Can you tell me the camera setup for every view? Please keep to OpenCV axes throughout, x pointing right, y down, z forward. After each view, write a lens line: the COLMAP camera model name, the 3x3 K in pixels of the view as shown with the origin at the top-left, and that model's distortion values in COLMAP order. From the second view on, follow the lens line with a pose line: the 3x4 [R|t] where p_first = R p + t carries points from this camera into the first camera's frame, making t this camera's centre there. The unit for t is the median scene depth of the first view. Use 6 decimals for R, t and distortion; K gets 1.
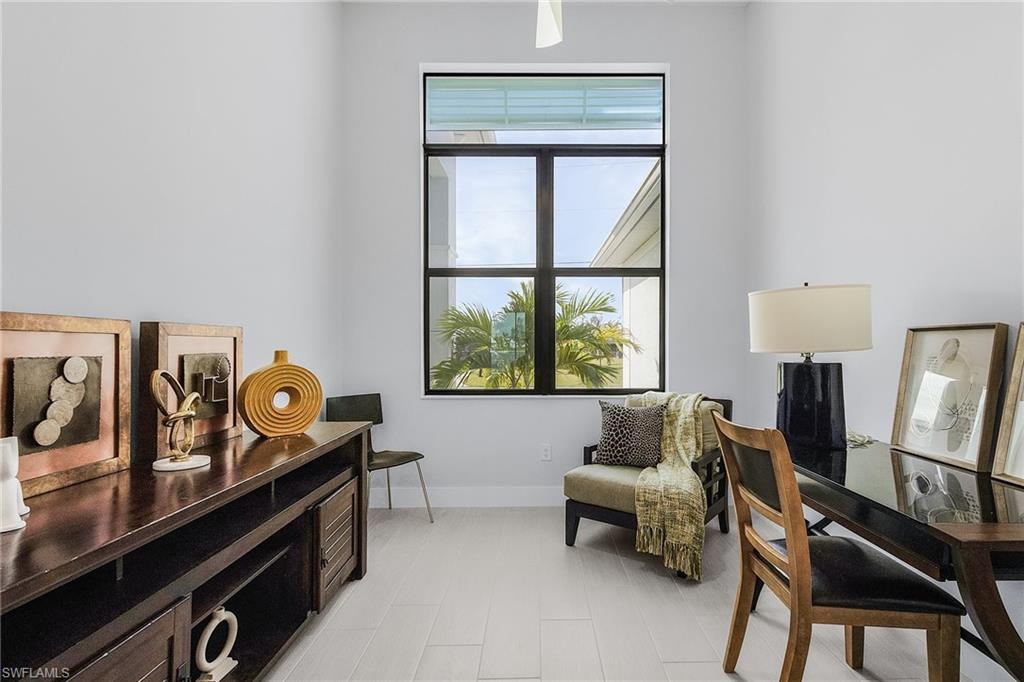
lens RADIAL K [[481.1, 0, 521.6], [0, 481.1, 336.5], [0, 0, 1]] dist [0.003160, 0.000219]
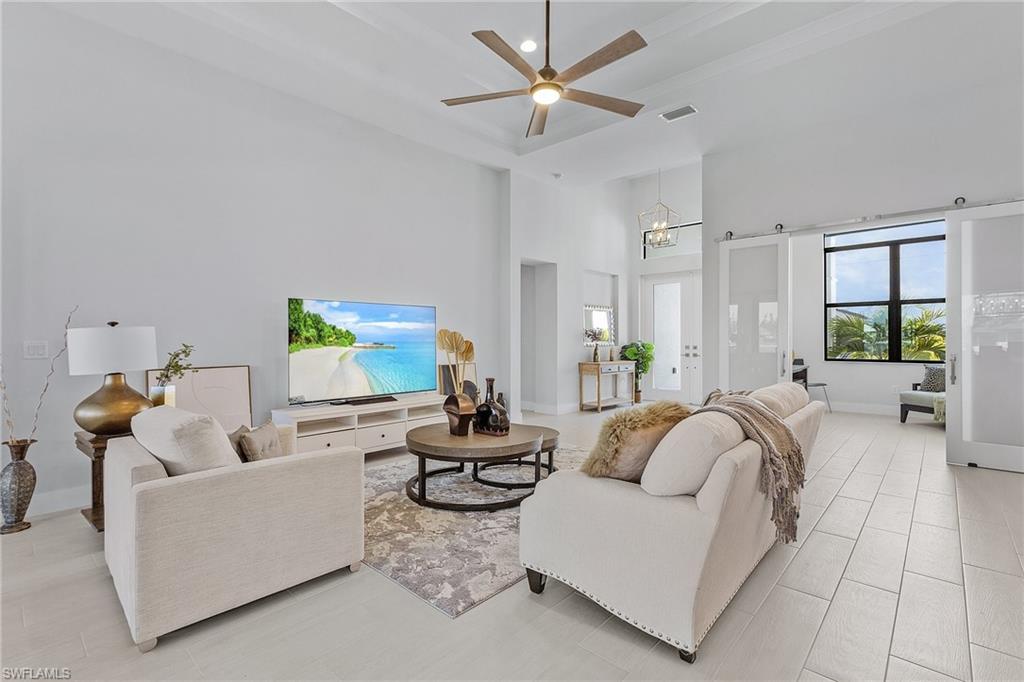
lens RADIAL K [[473.8, 0, 492.1], [0, 473.8, 337.6], [0, 0, 1]] dist [-0.000700, -0.000247]
pose [[0.735925, -0.000375, -0.677063, 0.152535], [0.017757, 0.999667, 0.018747, -0.055416], [0.676830, -0.025819, 0.735686, -1.676449]]
